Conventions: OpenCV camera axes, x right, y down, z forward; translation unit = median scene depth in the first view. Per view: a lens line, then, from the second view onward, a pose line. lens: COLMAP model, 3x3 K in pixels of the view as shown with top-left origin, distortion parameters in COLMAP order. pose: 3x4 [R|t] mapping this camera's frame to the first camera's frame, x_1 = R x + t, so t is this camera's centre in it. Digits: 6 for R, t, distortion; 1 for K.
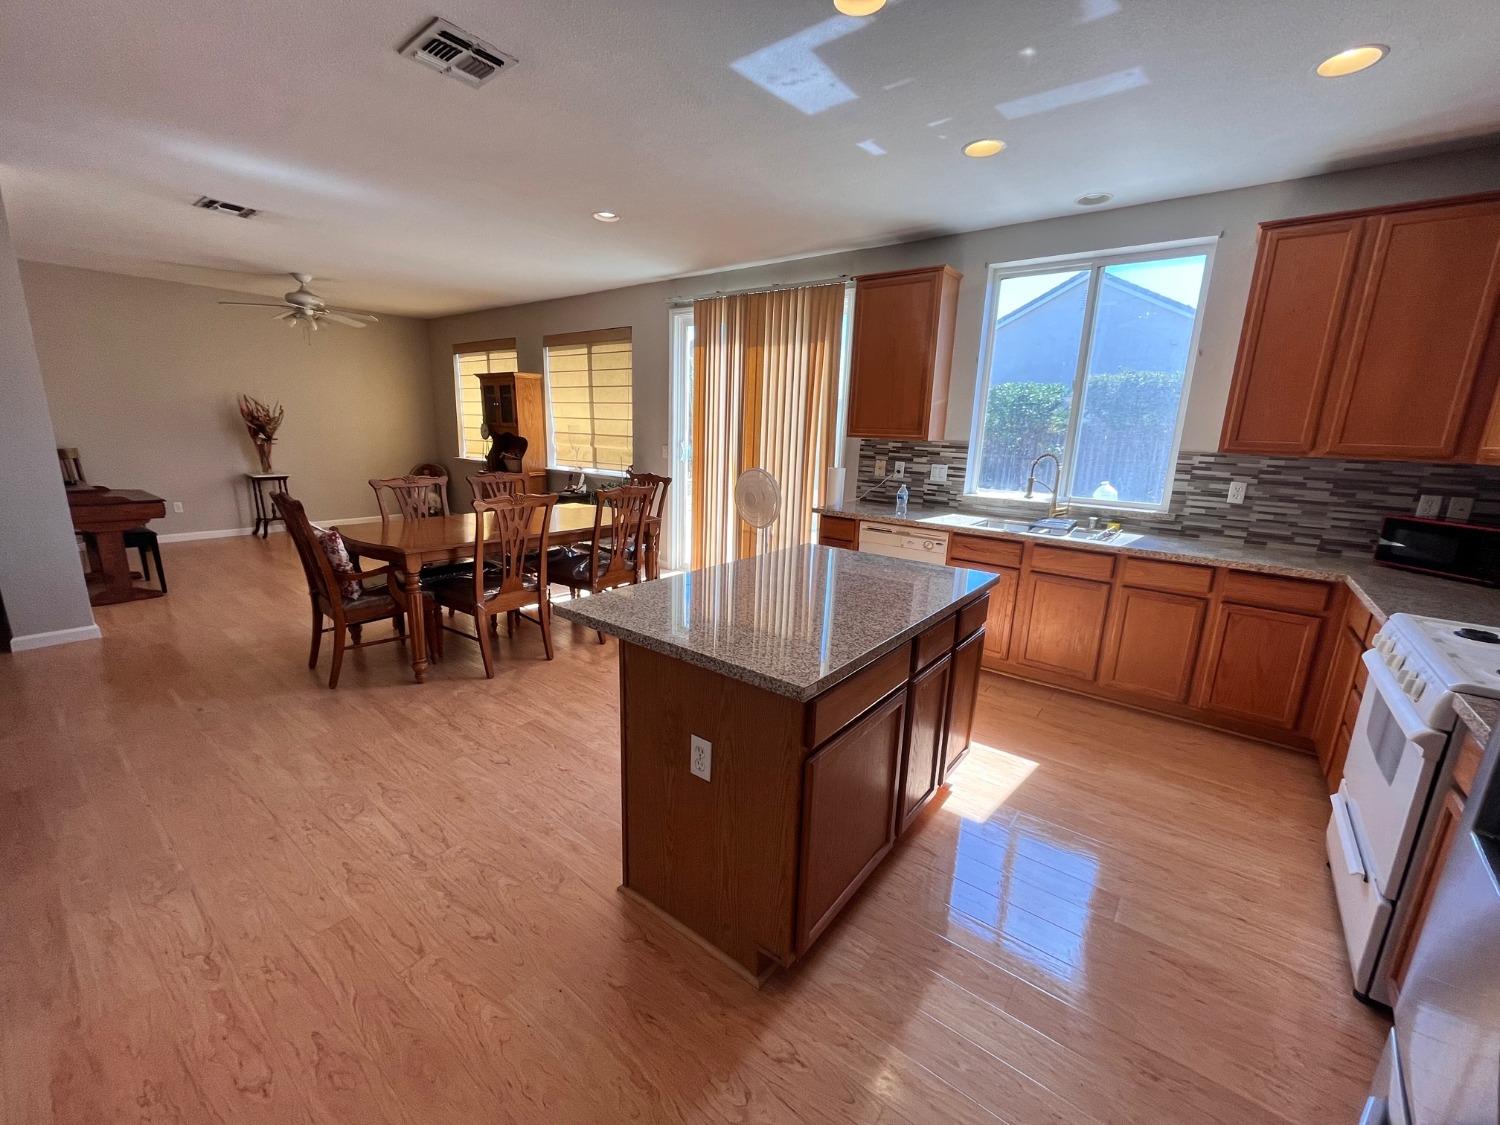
lens RADIAL K [[611.0, 0, 750.0], [0, 611.0, 562.5], [0, 0, 1]] dist [-0.002532, -0.000920]
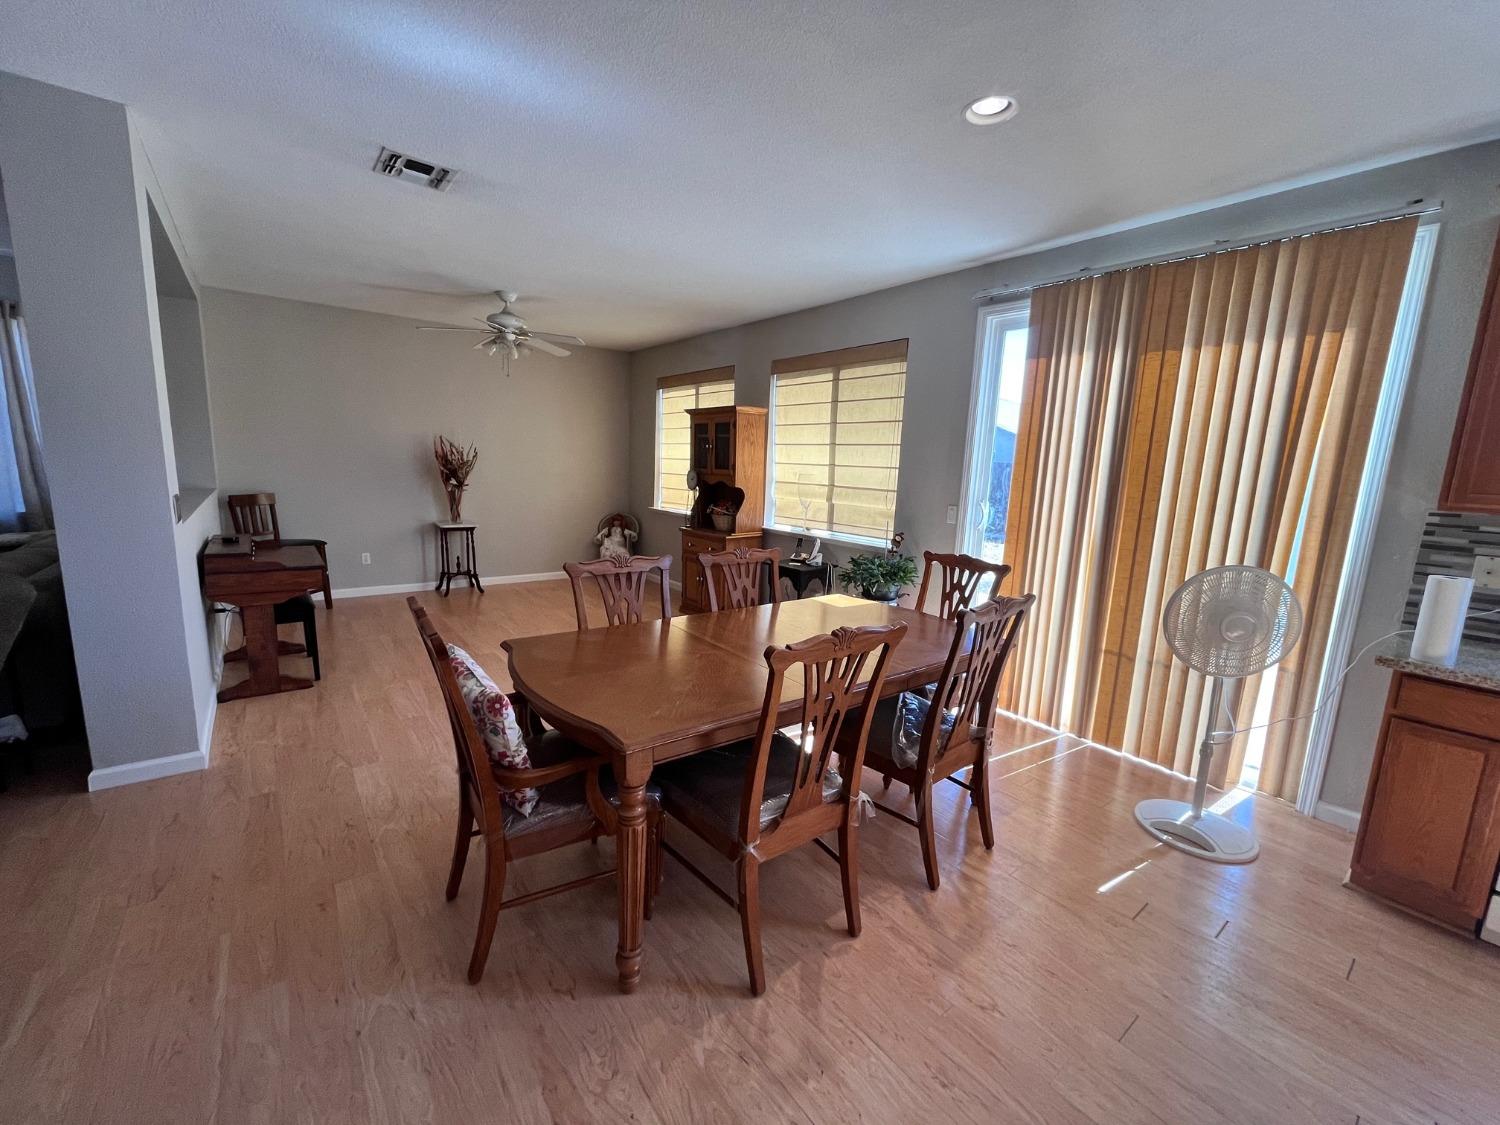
lens RADIAL K [[611.0, 0, 750.0], [0, 611.0, 562.5], [0, 0, 1]] dist [-0.002532, -0.000920]
pose [[0.970003, 0.045884, -0.238724, -0.173574], [-0.061993, 0.996247, -0.060410, -0.066223], [0.235056, 0.073397, 0.969207, 0.261848]]
